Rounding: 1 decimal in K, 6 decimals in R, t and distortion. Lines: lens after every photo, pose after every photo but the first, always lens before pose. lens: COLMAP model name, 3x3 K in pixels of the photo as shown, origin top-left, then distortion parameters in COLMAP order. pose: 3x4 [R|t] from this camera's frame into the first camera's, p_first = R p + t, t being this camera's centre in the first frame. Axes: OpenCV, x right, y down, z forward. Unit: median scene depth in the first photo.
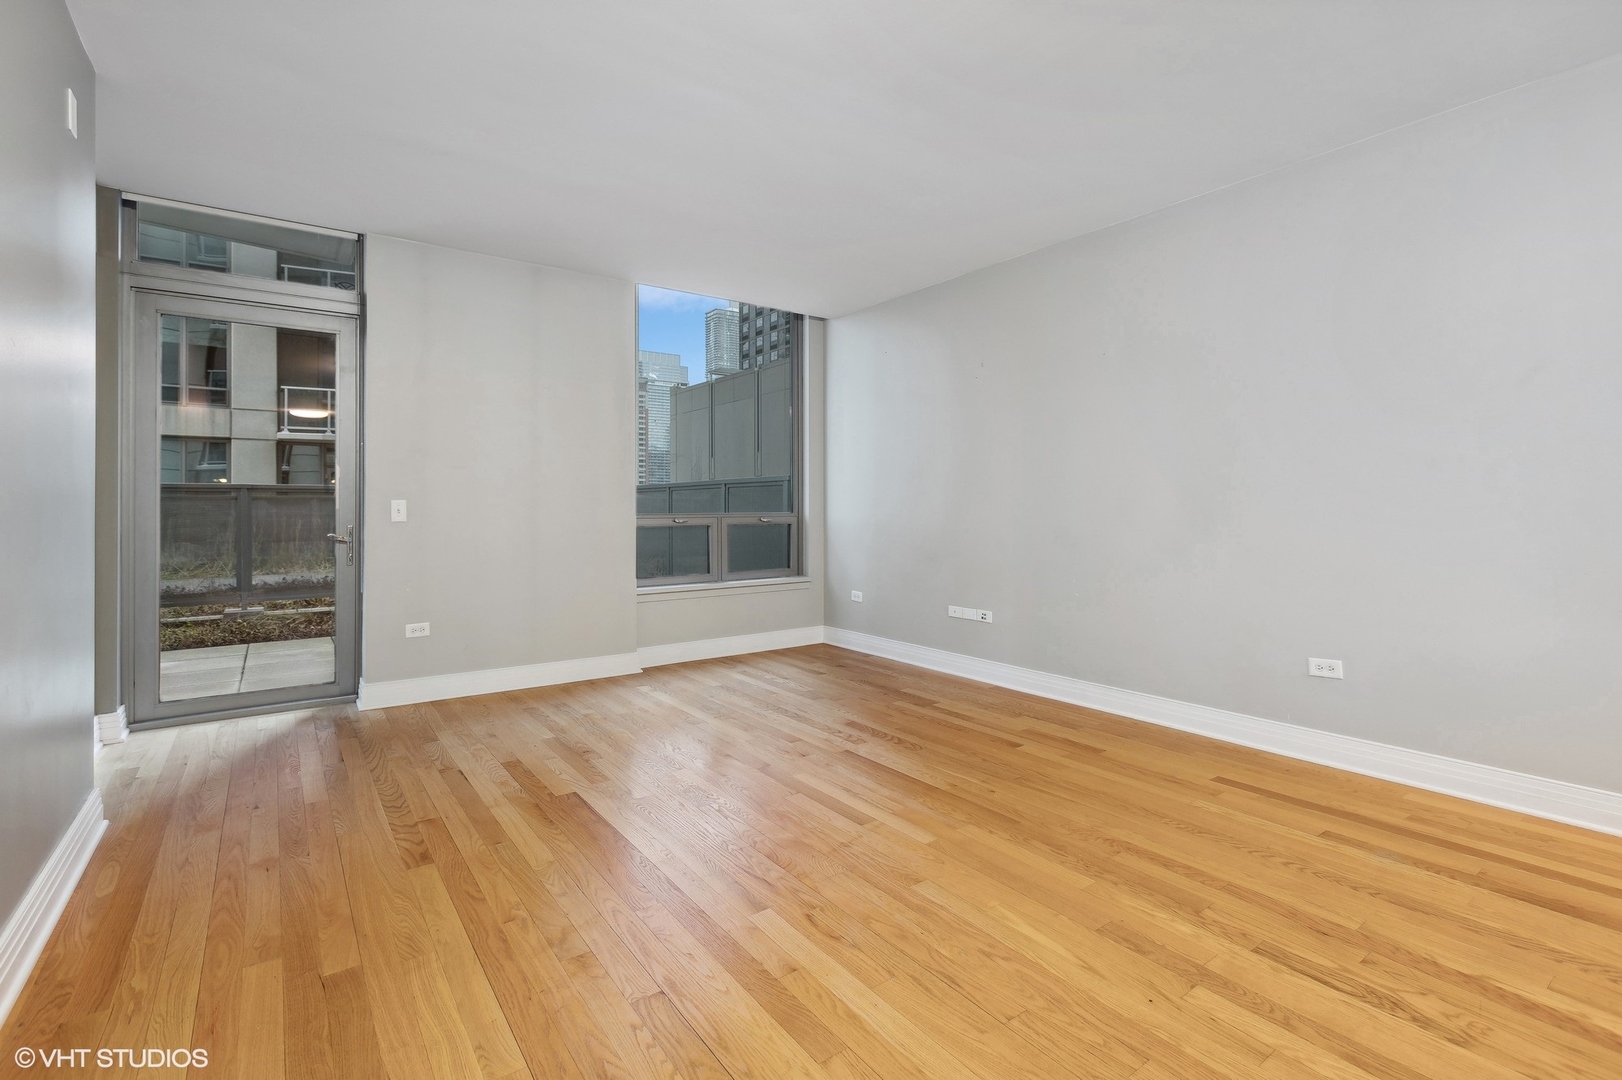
lens RADIAL K [[745.0, 0, 810.7], [0, 745.0, 497.3], [0, 0, 1]] dist [0.000369, -0.000055]
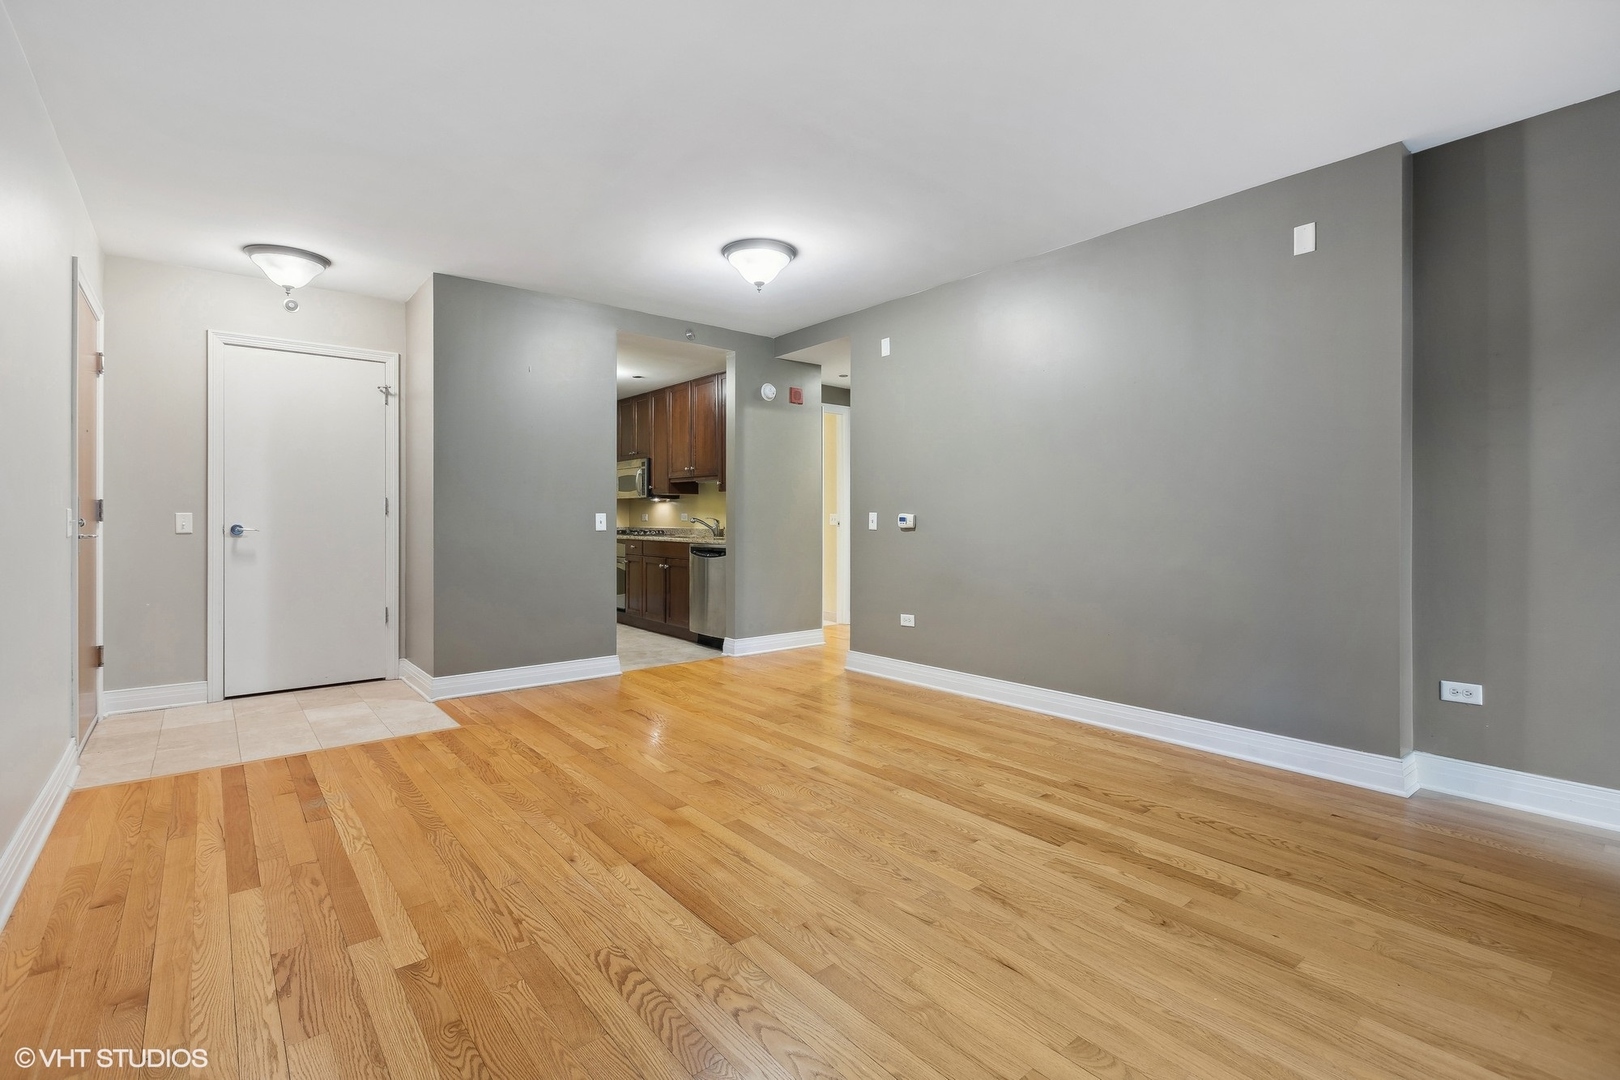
lens RADIAL K [[744.0, 0, 810.7], [0, 744.0, 532.1], [0, 0, 1]] dist [0.000369, -0.000055]
pose [[-0.998128, 0.004091, -0.061027, 0.028769], [0.003513, 0.999948, 0.009587, 0.019997], [0.061063, 0.009354, -0.998090, 2.058322]]
